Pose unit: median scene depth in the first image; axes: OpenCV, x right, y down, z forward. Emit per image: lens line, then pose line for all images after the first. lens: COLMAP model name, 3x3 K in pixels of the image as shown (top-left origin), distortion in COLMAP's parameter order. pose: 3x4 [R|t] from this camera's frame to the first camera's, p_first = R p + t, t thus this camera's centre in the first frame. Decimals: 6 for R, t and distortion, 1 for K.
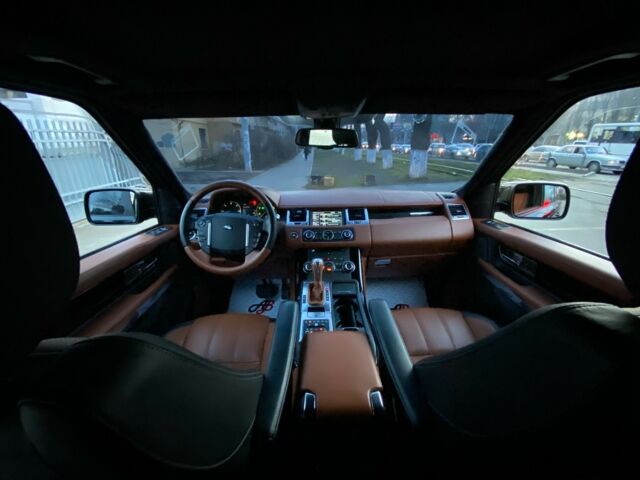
lens RADIAL K [[257.2, 0, 321.2], [0, 257.2, 239.9], [0, 0, 1]] dist [0.008286, -0.011669]
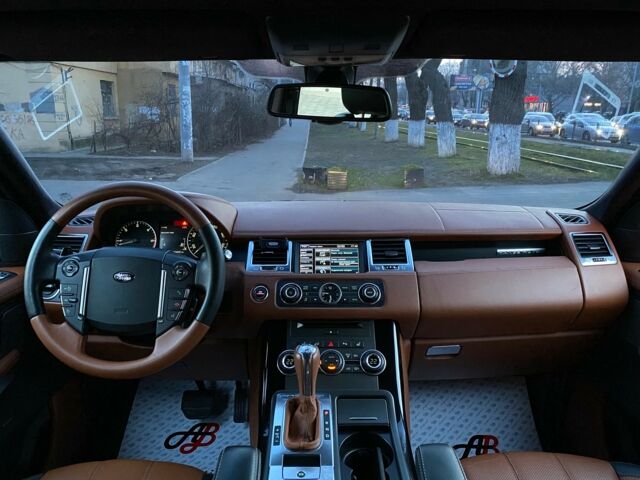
lens RADIAL K [[488.9, 0, 321.7], [0, 488.9, 230.3], [0, 0, 1]] dist [0.023080, -0.050888]
pose [[0.999910, 0.013320, -0.001493, 0.009661], [-0.013403, 0.993101, -0.116494, -0.028782], [-0.000069, 0.116503, 0.993190, 0.062174]]
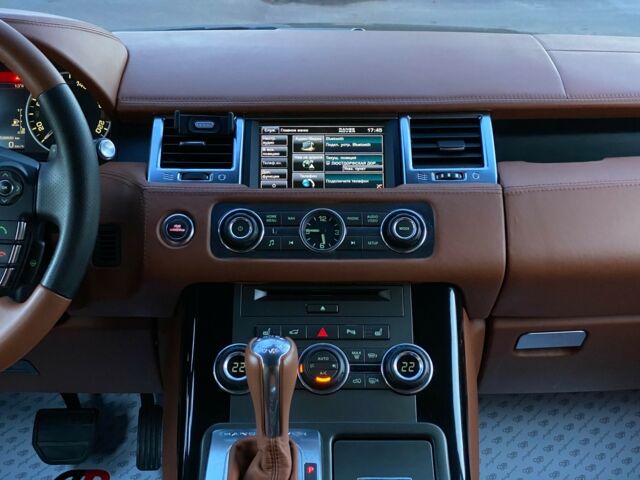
lens RADIAL K [[952.7, 0, 321.1], [0, 952.7, 242.0], [0, 0, 1]] dist [0.107718, 0.000000]
pose [[0.999826, 0.018619, 0.001365, 0.023546], [-0.018664, 0.998513, 0.051217, -0.050881], [-0.000409, -0.051233, 0.998687, 0.117653]]
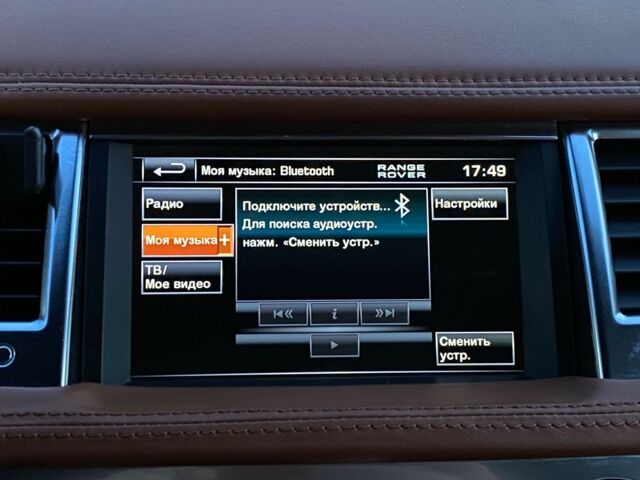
lens RADIAL K [[1197.1, 0, 321.6], [0, 1197.1, 238.2], [0, 0, 1]] dist [0.519838, 0.000000]
pose [[0.996509, 0.019274, 0.081234, -0.008636], [-0.033441, 0.983673, 0.176831, -0.157559], [-0.076500, -0.178930, 0.980883, 0.658858]]
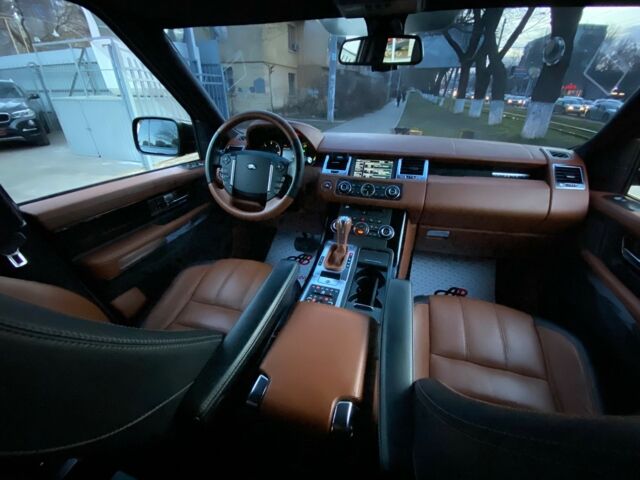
lens RADIAL K [[257.2, 0, 322.4], [0, 257.2, 241.8], [0, 0, 1]] dist [0.008286, -0.011669]
pose [[0.952643, 0.163705, -0.256265, 0.119868], [-0.118419, 0.975915, 0.183213, 0.009620], [0.280085, -0.144190, 0.949084, 0.162893]]
